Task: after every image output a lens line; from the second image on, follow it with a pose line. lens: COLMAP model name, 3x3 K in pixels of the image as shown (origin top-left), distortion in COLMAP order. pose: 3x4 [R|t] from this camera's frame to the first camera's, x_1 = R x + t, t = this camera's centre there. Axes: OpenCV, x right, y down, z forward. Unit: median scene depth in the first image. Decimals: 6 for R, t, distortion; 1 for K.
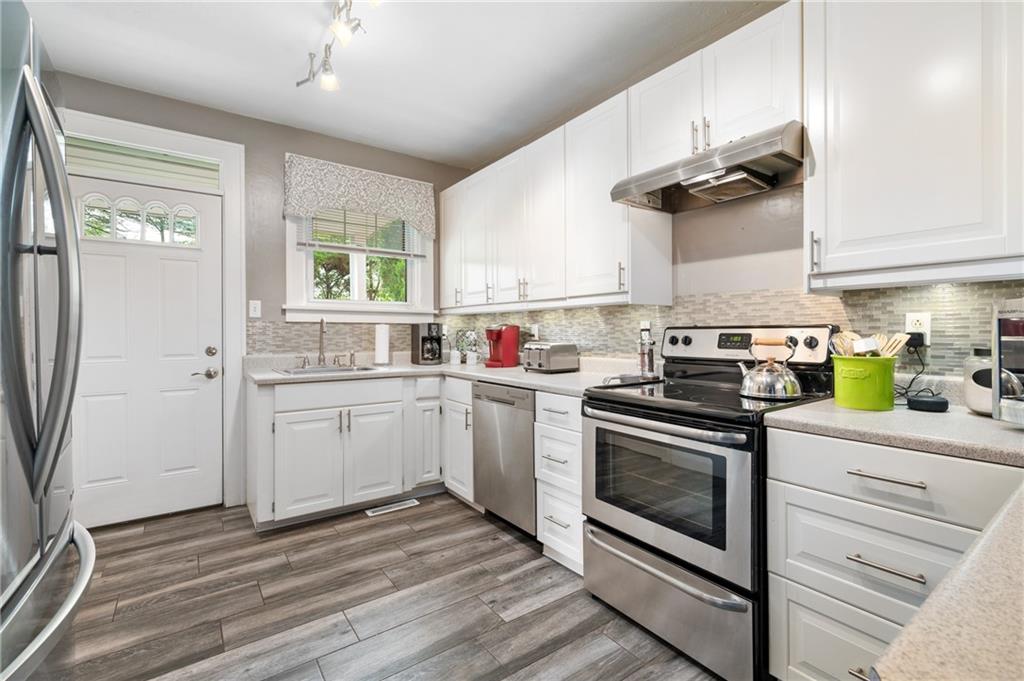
lens RADIAL K [[452.9, 0, 513.7], [0, 452.9, 336.2], [0, 0, 1]] dist [-0.000349, 0.000442]
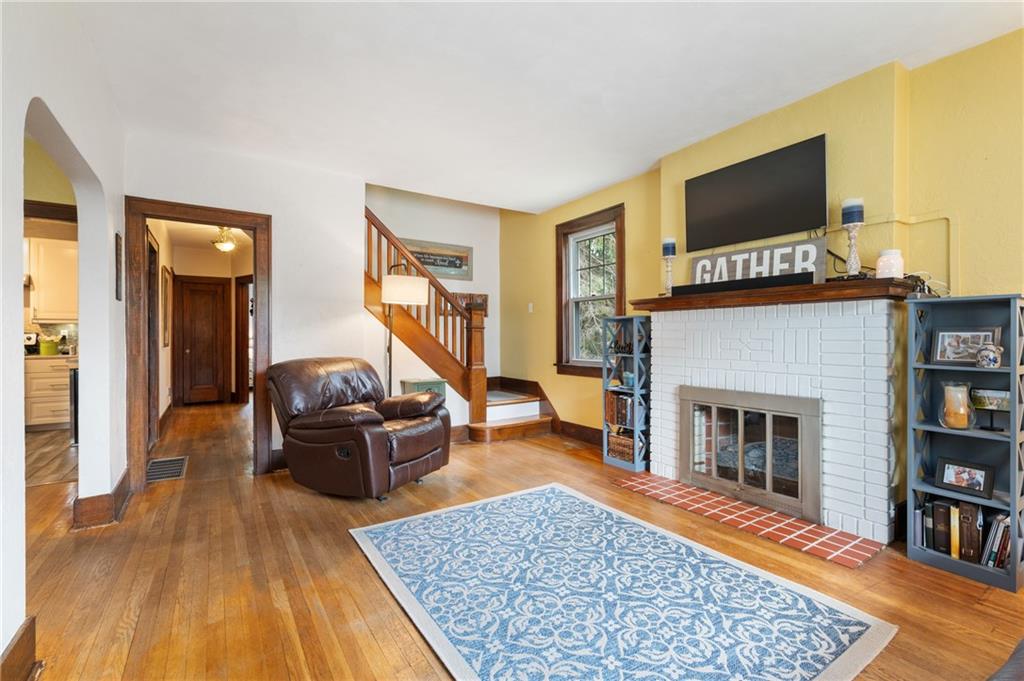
lens RADIAL K [[452.9, 0, 511.9], [0, 452.9, 338.1], [0, 0, 1]] dist [-0.000349, 0.000442]
pose [[0.048738, 0.003375, 0.998806, -0.970306], [0.015907, 0.999865, -0.004155, 0.032357], [-0.998685, 0.016090, 0.048678, -1.046732]]
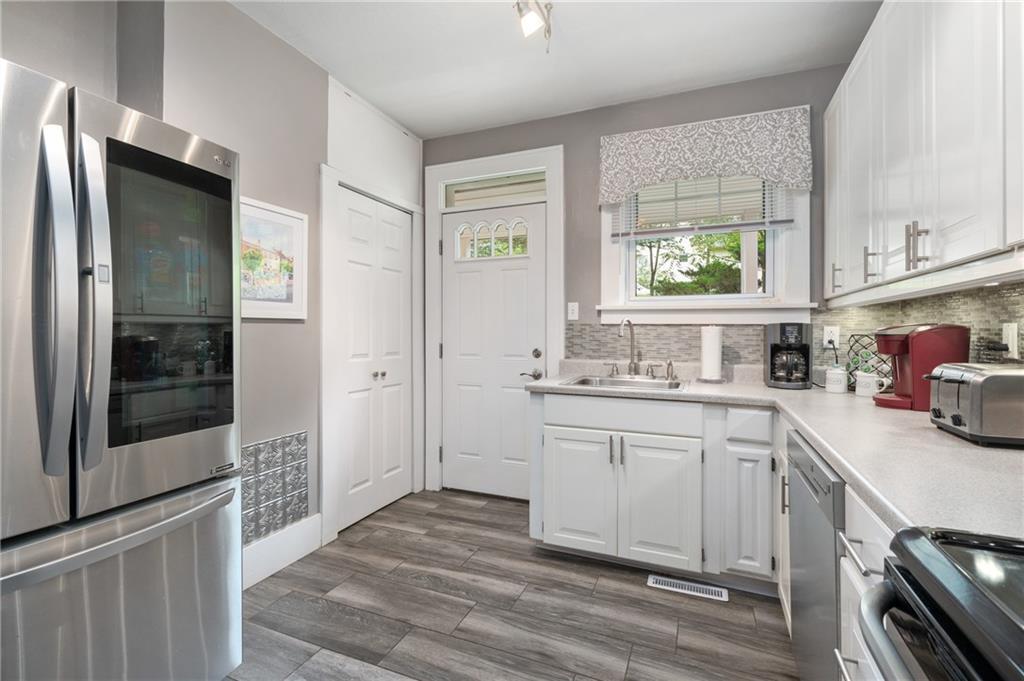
lens RADIAL K [[452.9, 0, 512.6], [0, 452.9, 333.3], [0, 0, 1]] dist [-0.000349, 0.000442]
pose [[0.524761, 0.004214, -0.851239, 0.198763], [-0.012636, 0.999916, -0.002840, -0.010030], [0.851156, 0.012247, 0.524770, 0.426125]]
